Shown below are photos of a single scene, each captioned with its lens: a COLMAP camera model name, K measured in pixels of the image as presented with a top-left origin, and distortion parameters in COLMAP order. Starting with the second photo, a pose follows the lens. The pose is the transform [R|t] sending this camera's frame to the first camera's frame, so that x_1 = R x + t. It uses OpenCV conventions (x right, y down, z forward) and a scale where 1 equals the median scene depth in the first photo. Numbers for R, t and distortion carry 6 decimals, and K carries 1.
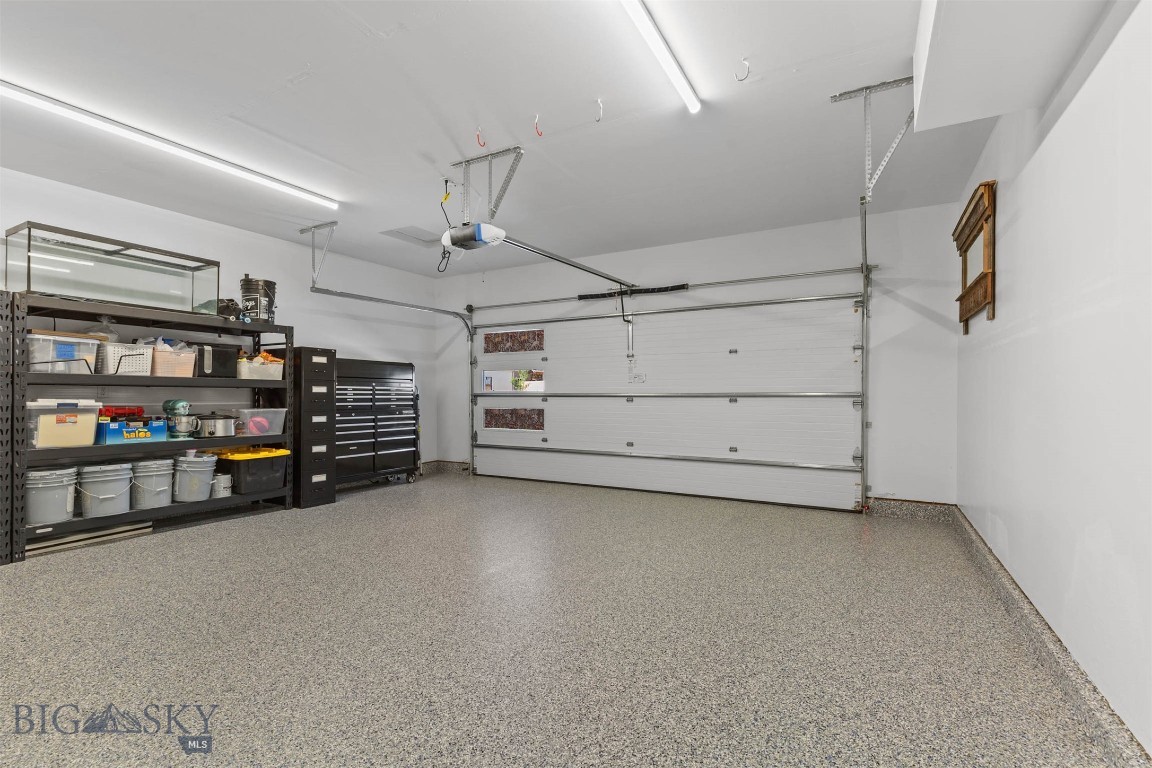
lens RADIAL K [[520.0, 0, 574.1], [0, 520.0, 391.4], [0, 0, 1]] dist [0.009332, -0.002370]
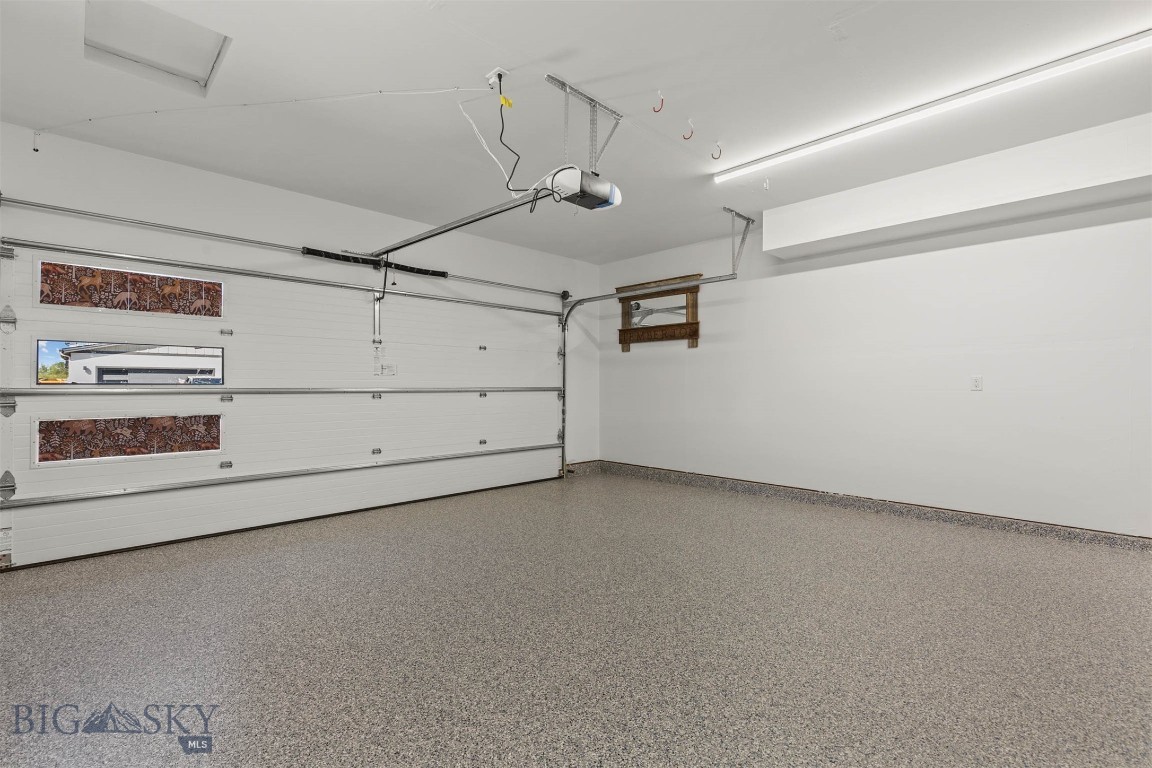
lens RADIAL K [[520.0, 0, 573.4], [0, 520.0, 380.0], [0, 0, 1]] dist [0.009332, -0.002370]
pose [[0.284696, 0.015704, 0.958489, -0.578221], [-0.001132, 0.999871, -0.016045, 0.003709], [-0.958617, 0.003483, 0.284677, 0.477941]]
